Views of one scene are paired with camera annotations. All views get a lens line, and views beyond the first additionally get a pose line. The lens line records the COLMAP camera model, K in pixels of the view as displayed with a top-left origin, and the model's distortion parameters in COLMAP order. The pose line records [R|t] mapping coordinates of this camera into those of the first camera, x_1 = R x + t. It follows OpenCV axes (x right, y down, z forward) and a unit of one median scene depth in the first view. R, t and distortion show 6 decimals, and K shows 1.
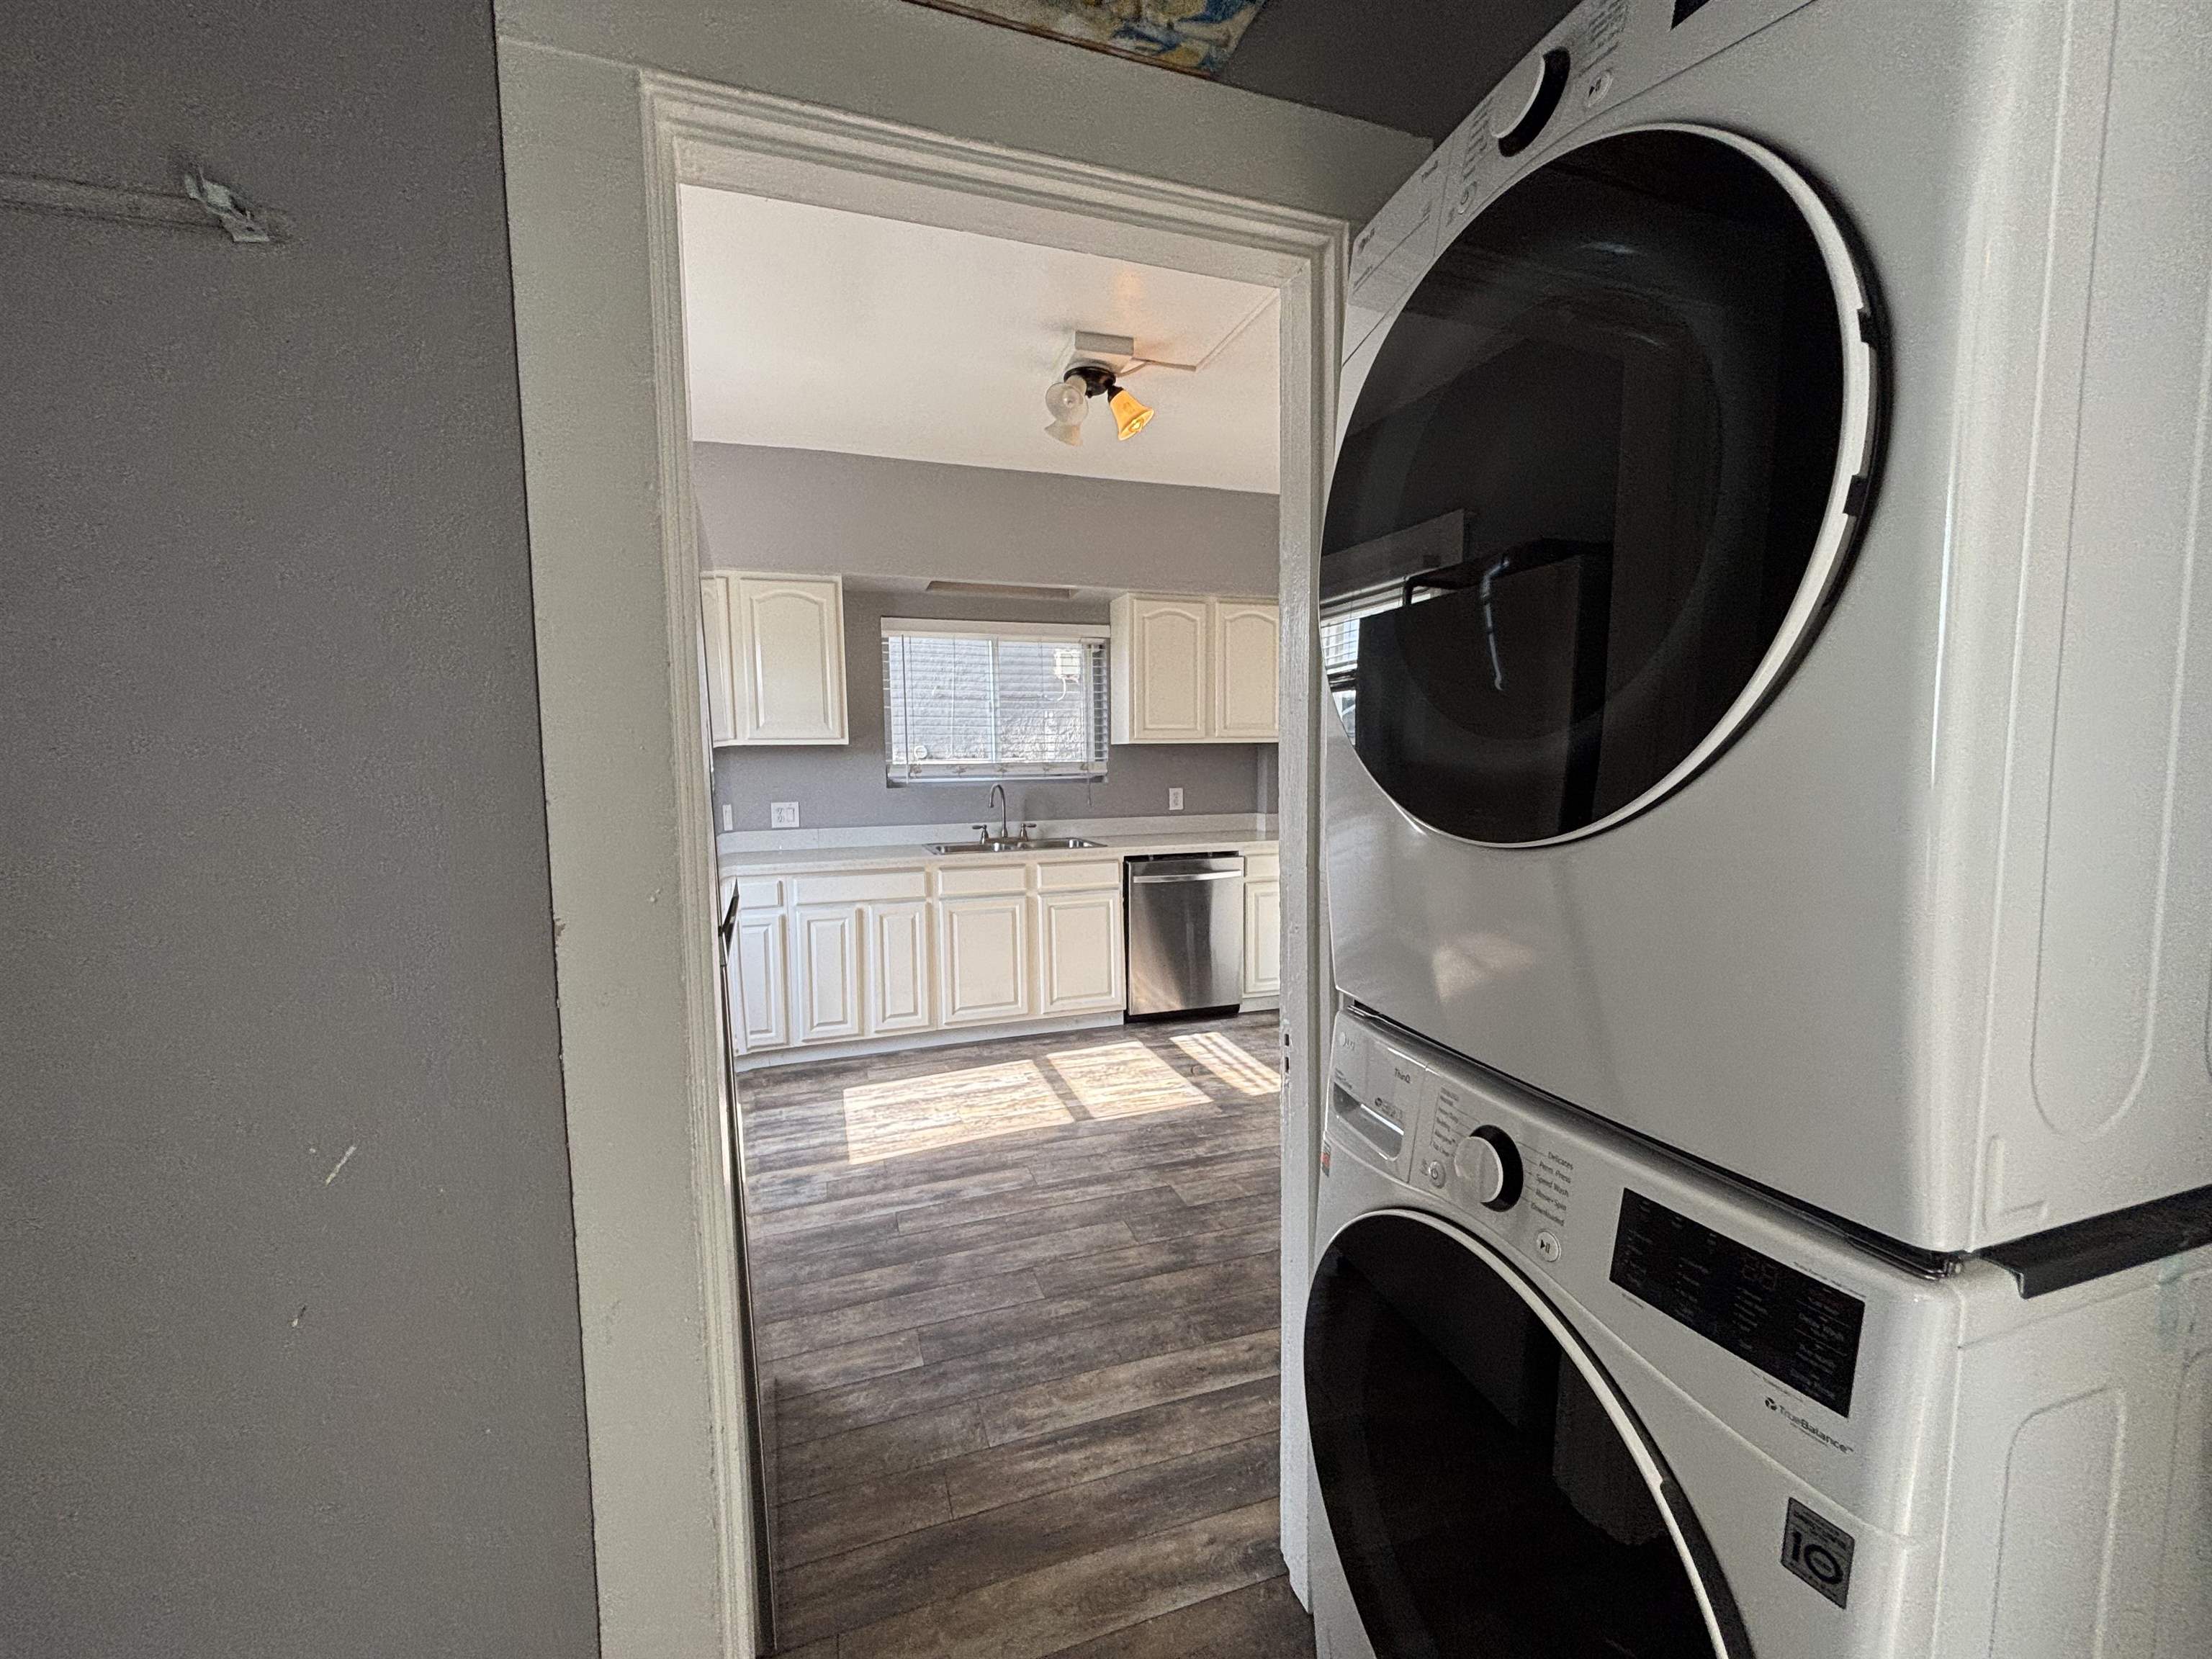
lens RADIAL K [[901.4, 0, 1114.6], [0, 901.4, 810.5], [0, 0, 1]] dist [0.003937, -0.001545]
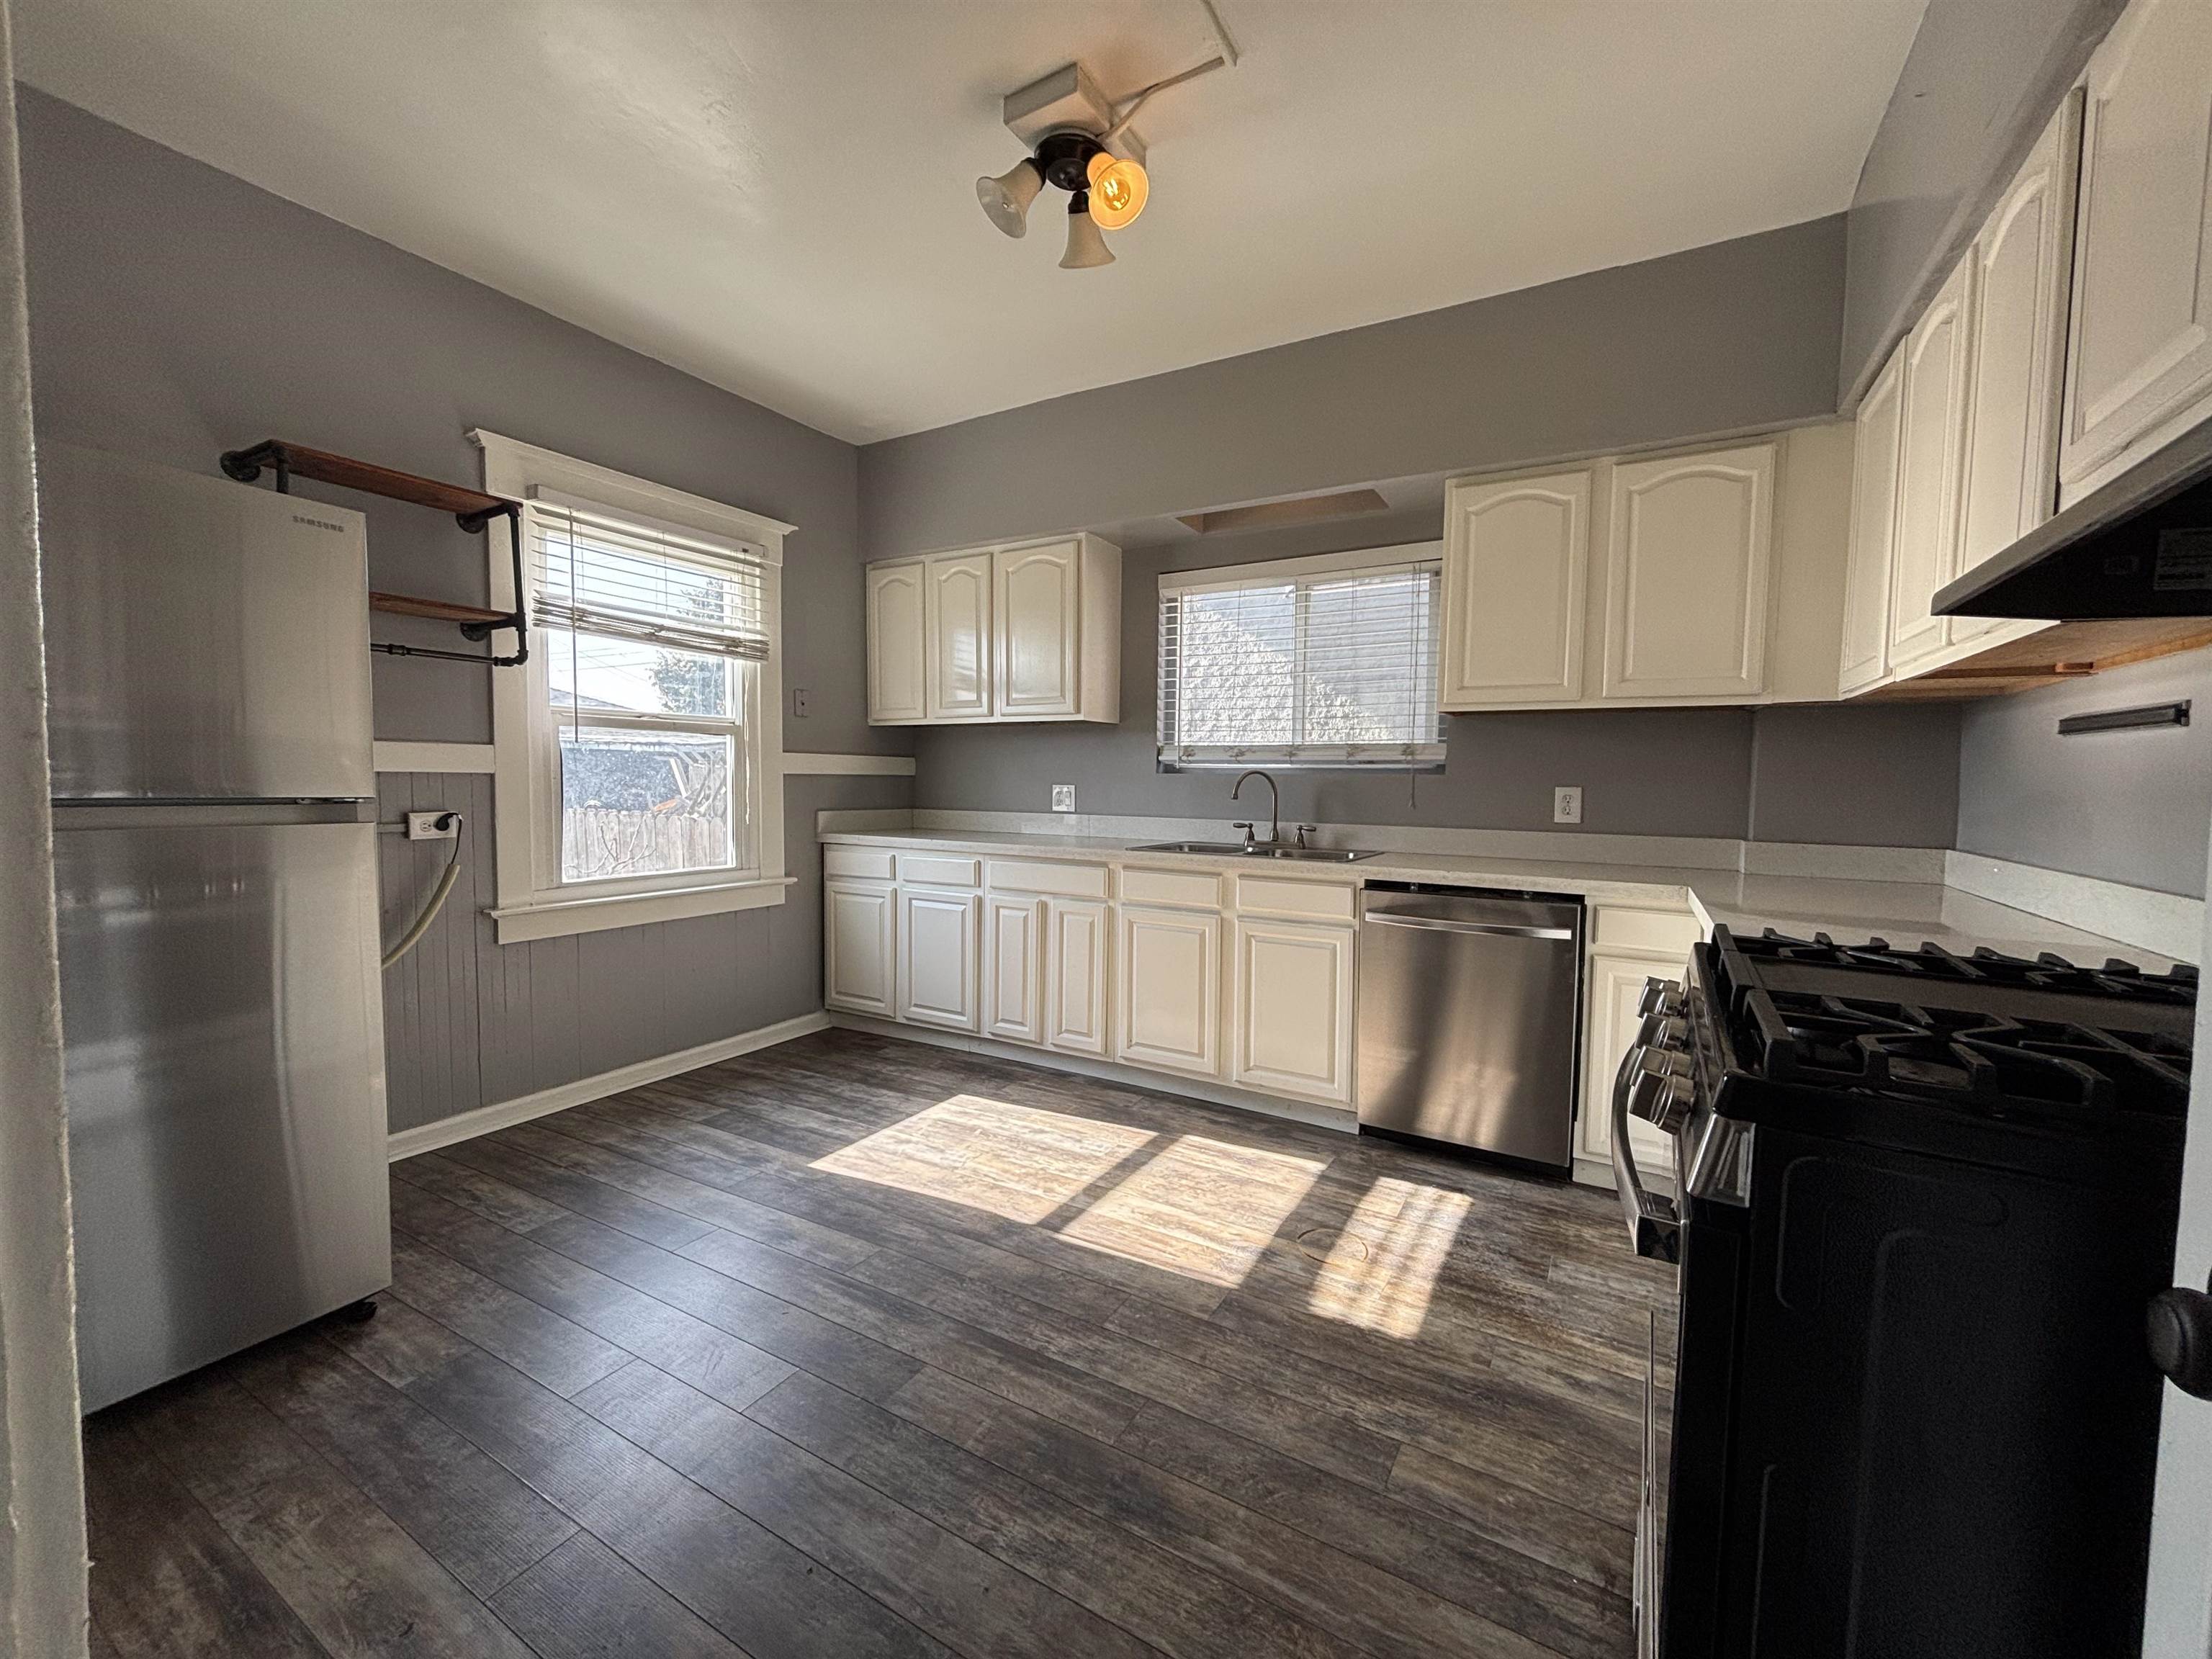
lens RADIAL K [[901.4, 0, 1099.5], [0, 901.4, 811.4], [0, 0, 1]] dist [0.003937, -0.001545]
pose [[0.648346, 0.049890, -0.759709, 0.411500], [-0.065451, 0.997809, 0.009669, 0.007934], [0.758527, 0.043455, 0.650191, 0.450952]]
